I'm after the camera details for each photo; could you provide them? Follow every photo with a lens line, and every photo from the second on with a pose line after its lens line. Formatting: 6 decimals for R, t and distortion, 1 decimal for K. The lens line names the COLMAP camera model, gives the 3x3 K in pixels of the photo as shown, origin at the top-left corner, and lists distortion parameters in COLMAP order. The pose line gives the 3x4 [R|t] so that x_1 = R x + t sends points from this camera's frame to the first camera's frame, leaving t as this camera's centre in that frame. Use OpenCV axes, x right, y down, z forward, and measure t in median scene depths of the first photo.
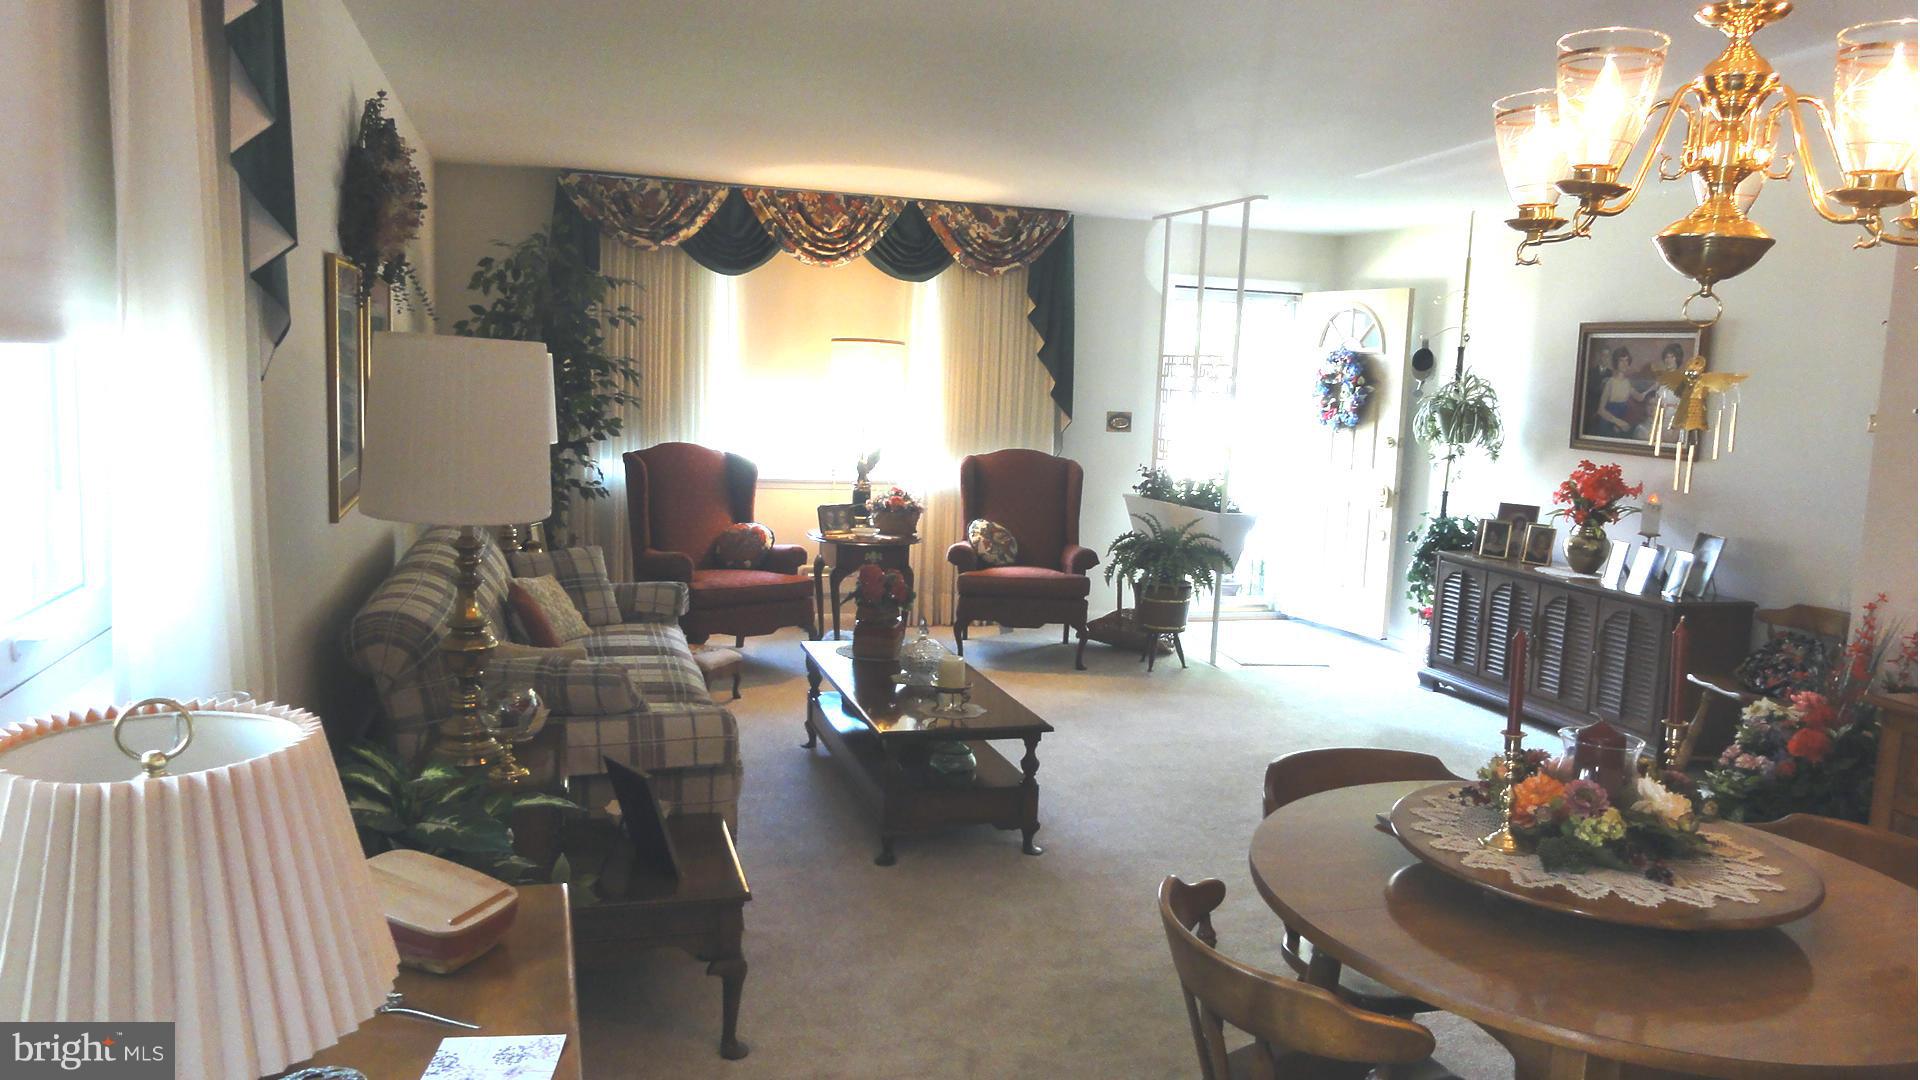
lens RADIAL K [[1350.0, 0, 960.0], [0, 1350.0, 540.0], [0, 0, 1]] dist [0.002929, -0.001548]
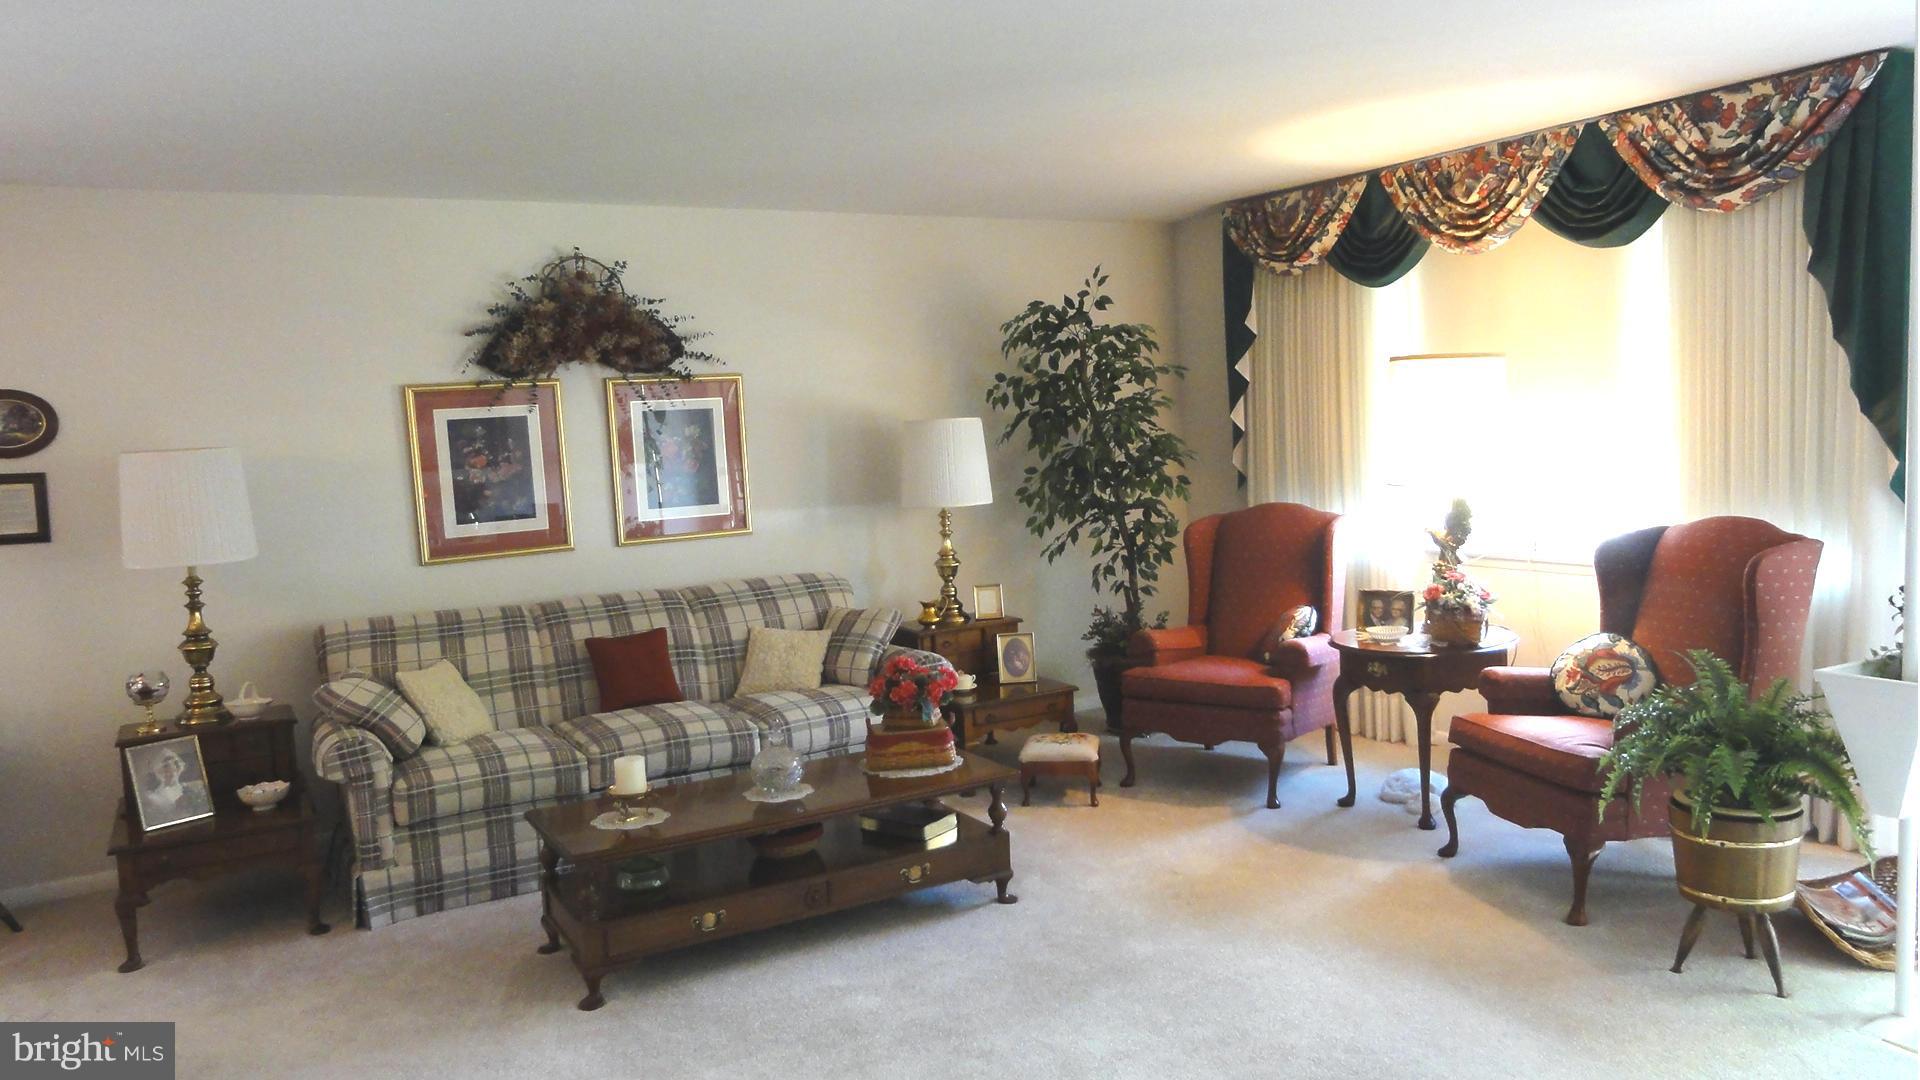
lens RADIAL K [[1350.0, 0, 960.0], [0, 1350.0, 540.0], [0, 0, 1]] dist [0.002929, -0.001548]
pose [[0.173546, 0.043350, -0.983871, 0.546373], [-0.073421, 0.996820, 0.030970, -0.055779], [0.982085, 0.066862, 0.176177, 0.620683]]
